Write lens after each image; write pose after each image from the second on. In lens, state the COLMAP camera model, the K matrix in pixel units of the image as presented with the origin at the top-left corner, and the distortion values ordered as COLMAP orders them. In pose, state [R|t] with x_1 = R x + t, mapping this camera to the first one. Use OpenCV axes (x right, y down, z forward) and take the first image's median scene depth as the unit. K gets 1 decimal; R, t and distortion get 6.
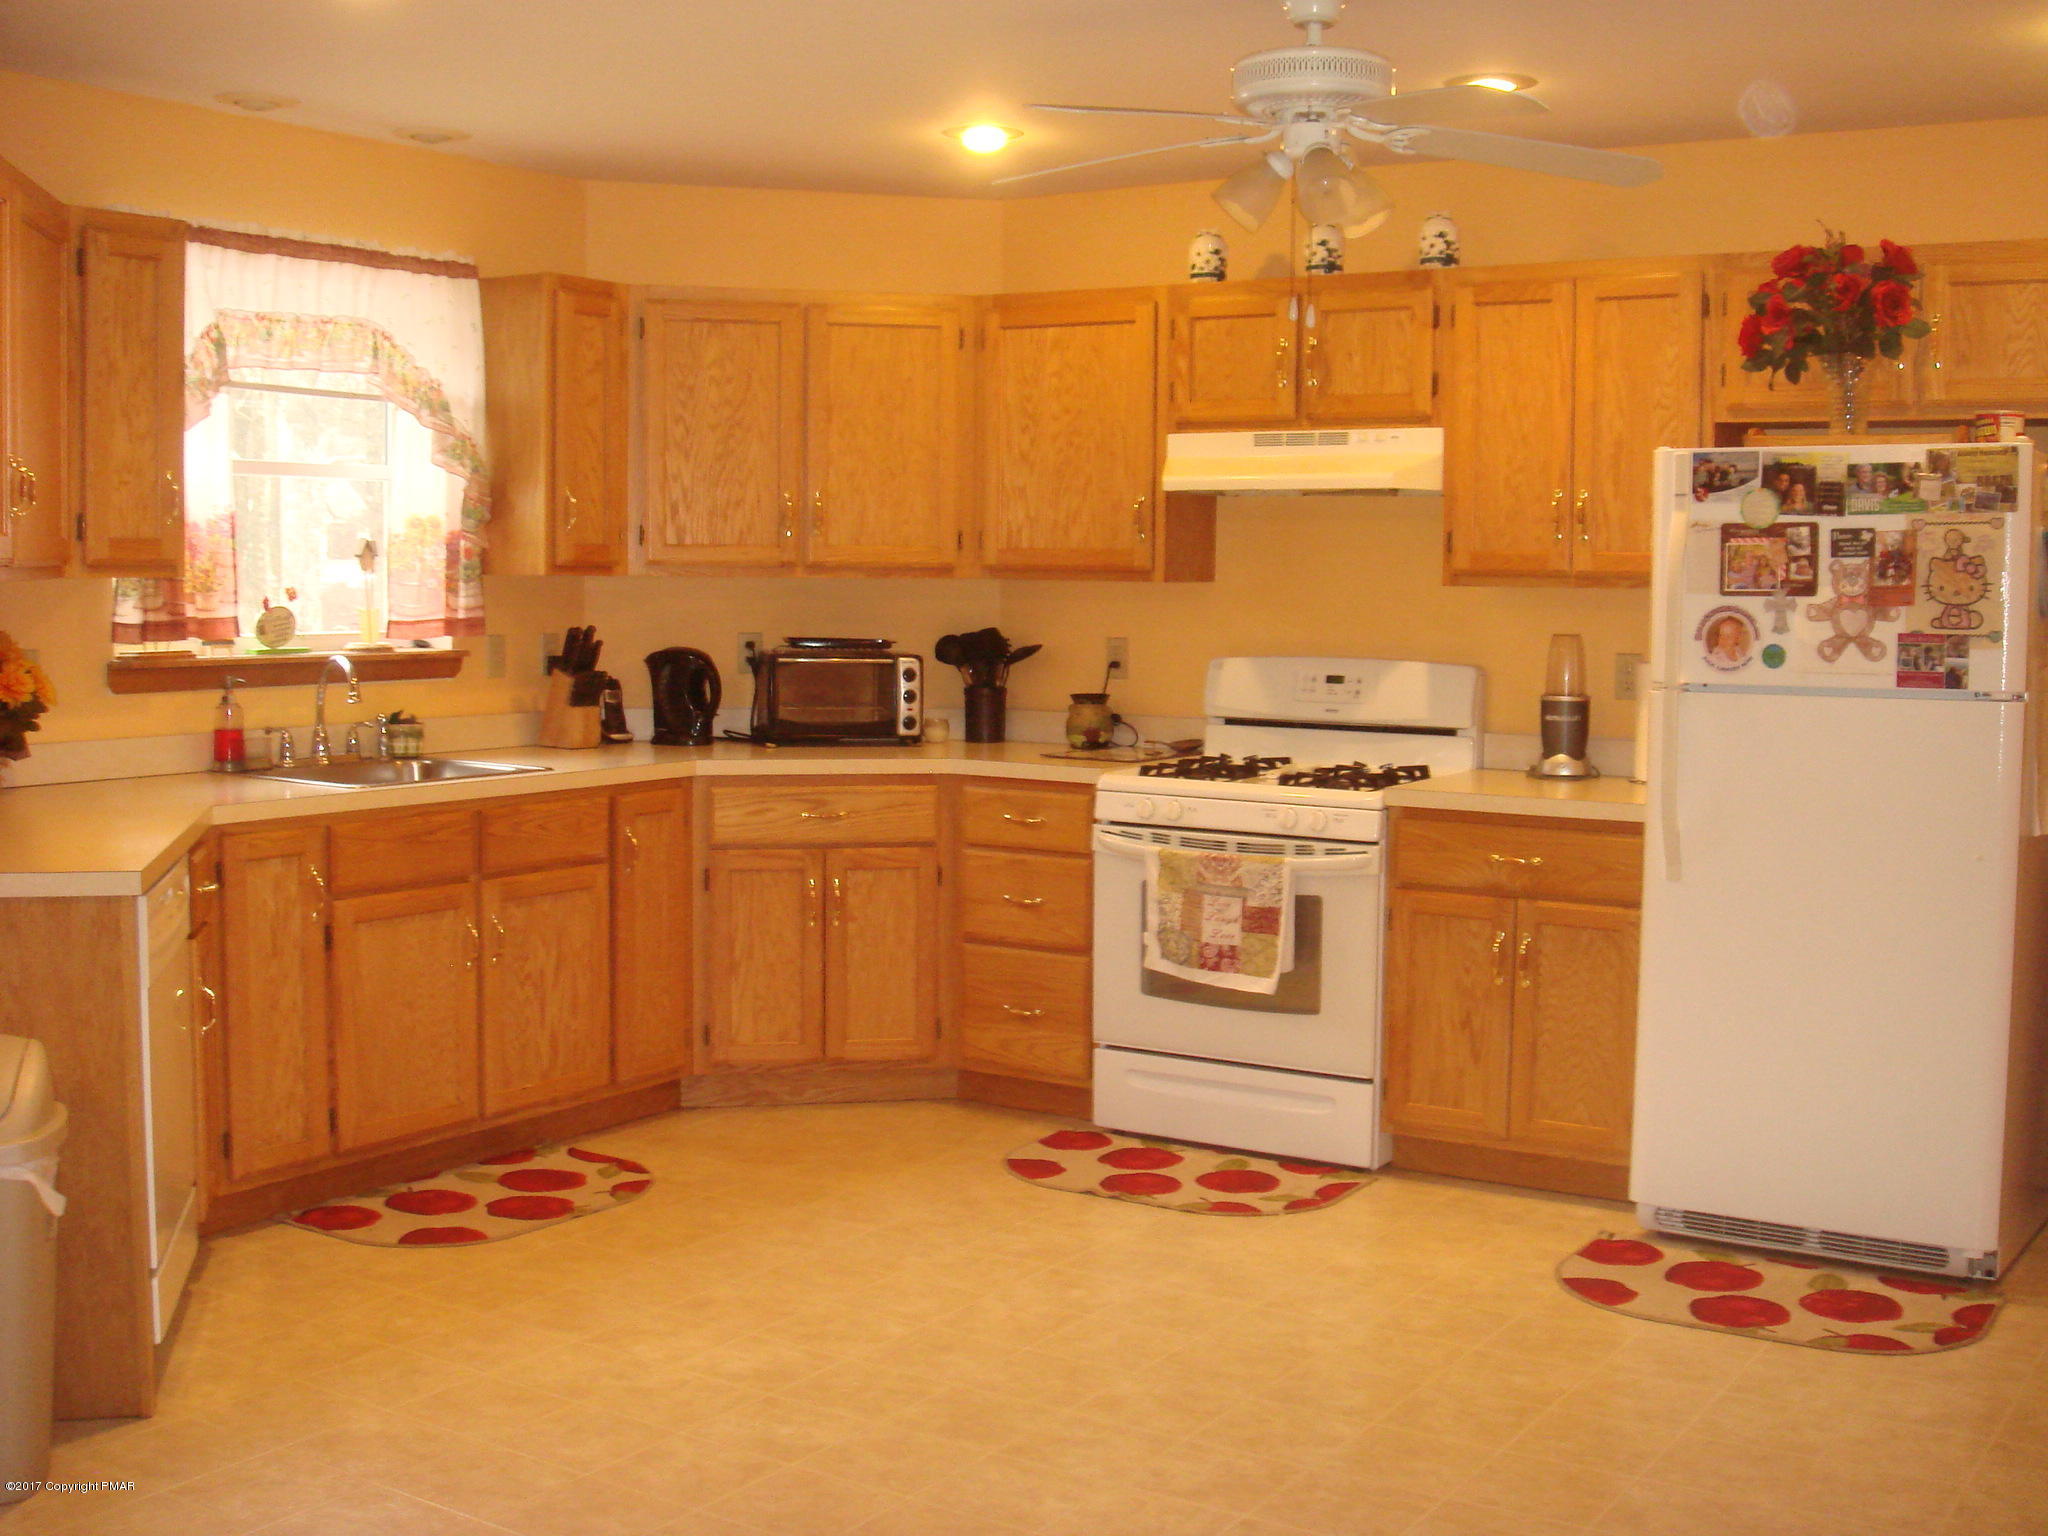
lens RADIAL K [[2355.8, 0, 1024.0], [0, 2355.8, 768.0], [0, 0, 1]] dist [-0.179915, 0.190314]
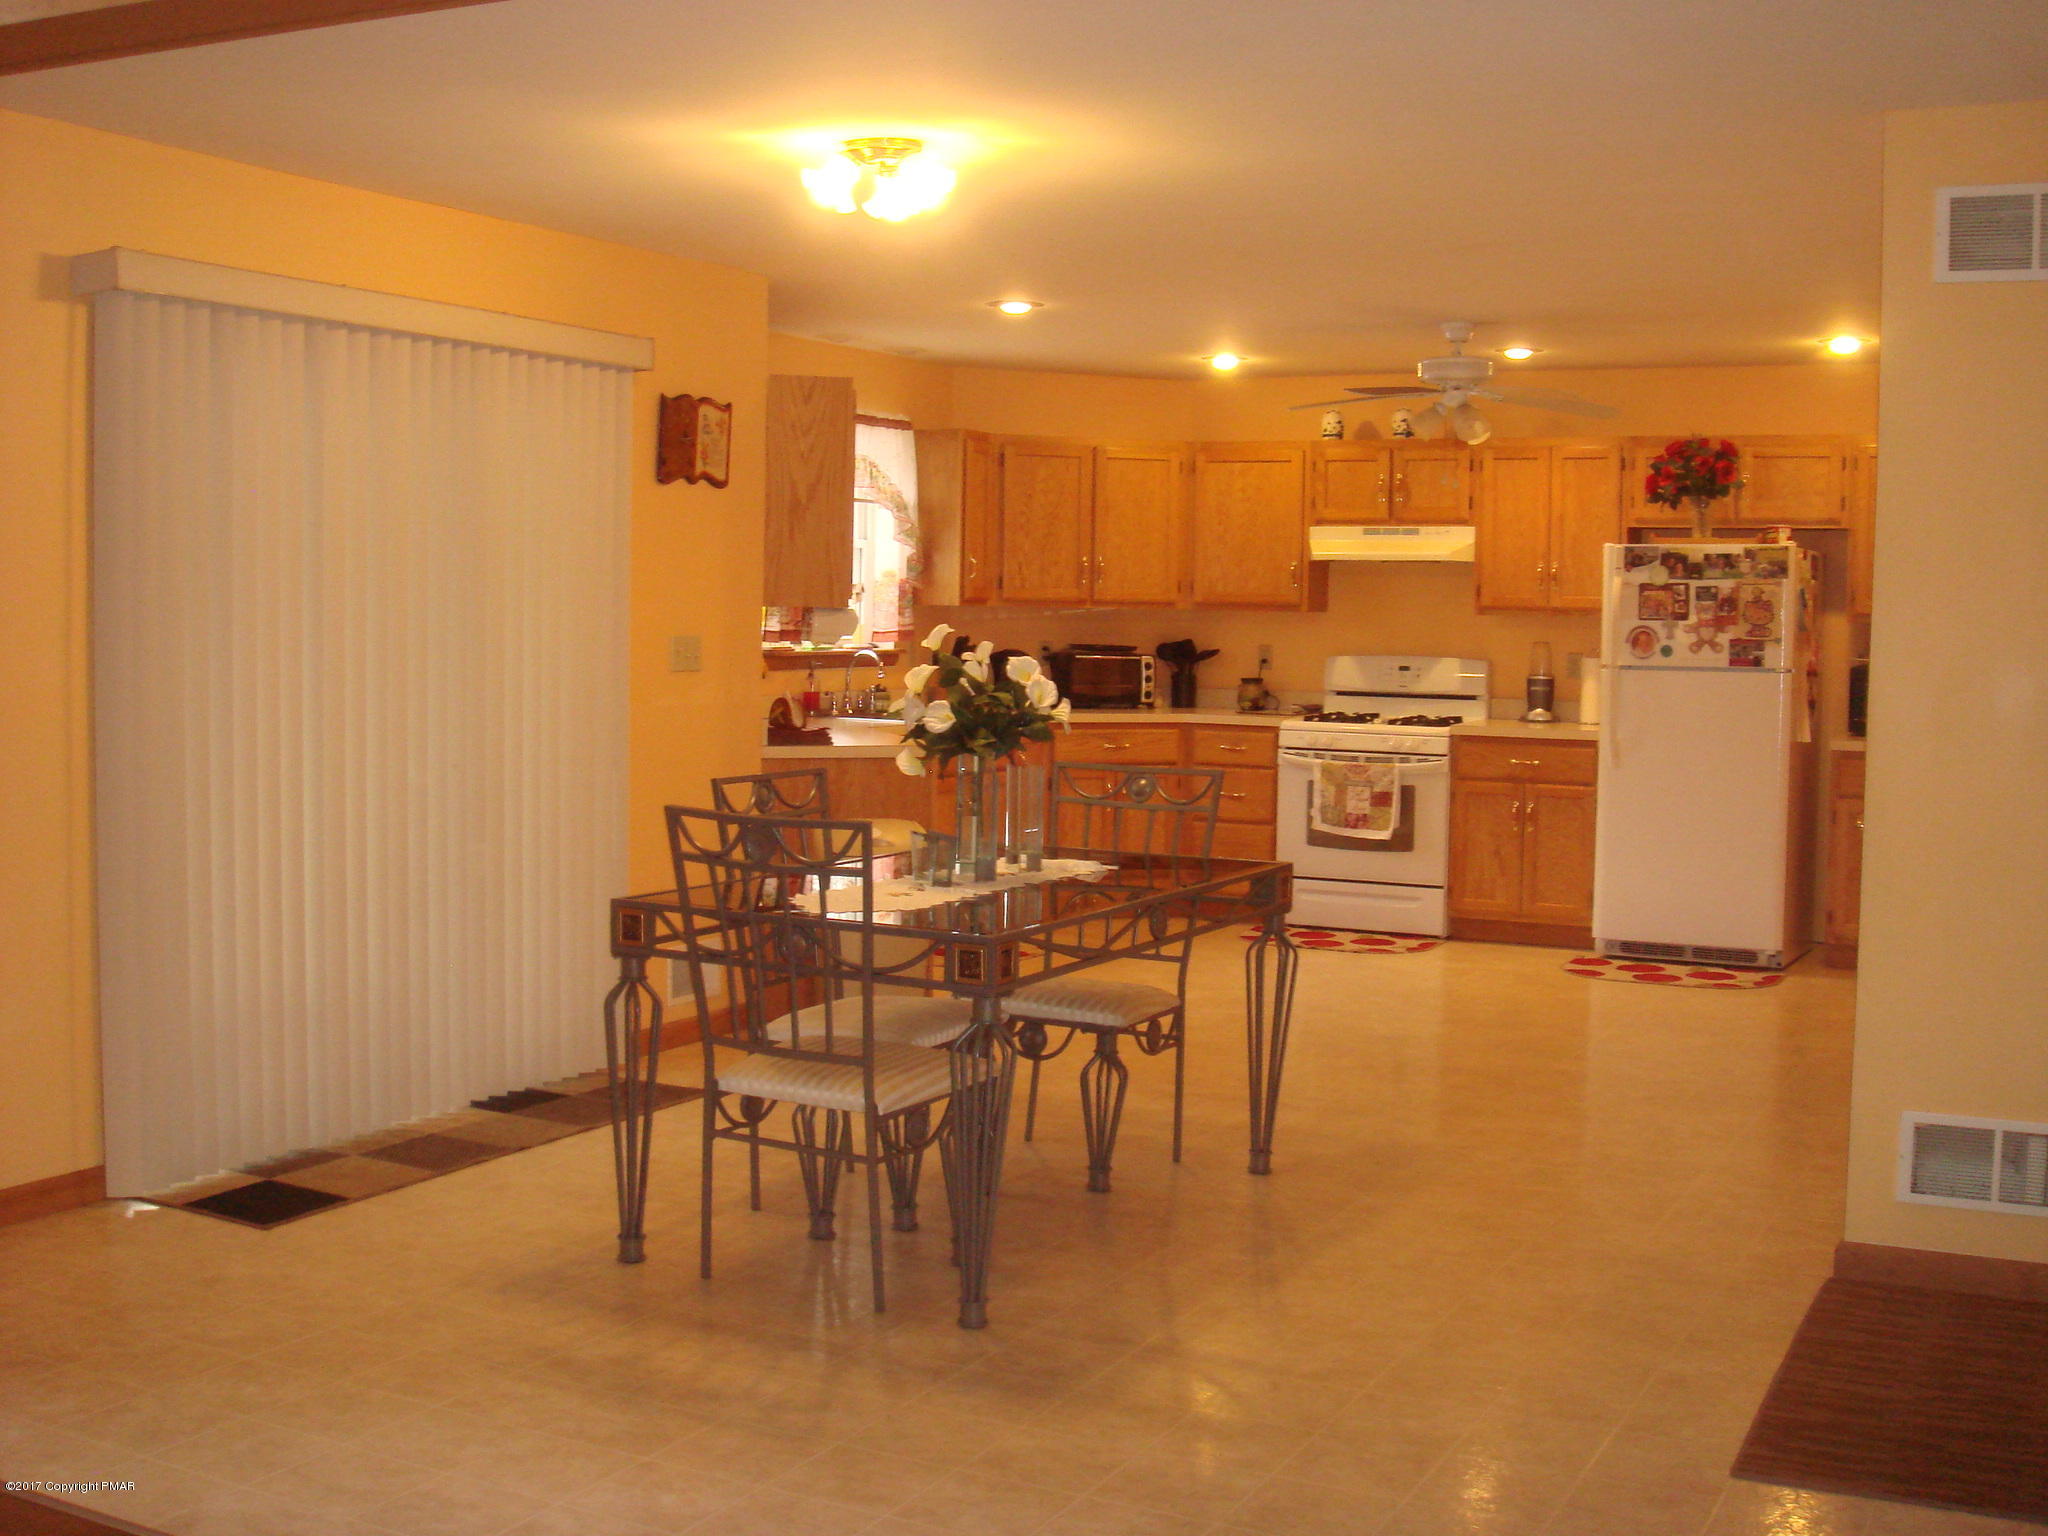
lens RADIAL K [[2355.8, 0, 1024.0], [0, 2355.8, 768.0], [0, 0, 1]] dist [-0.179915, 0.190314]
pose [[0.995445, -0.002565, 0.095301, -0.340711], [0.003703, 0.999924, -0.011765, 0.060349], [-0.095263, 0.012065, 0.995379, -0.761143]]
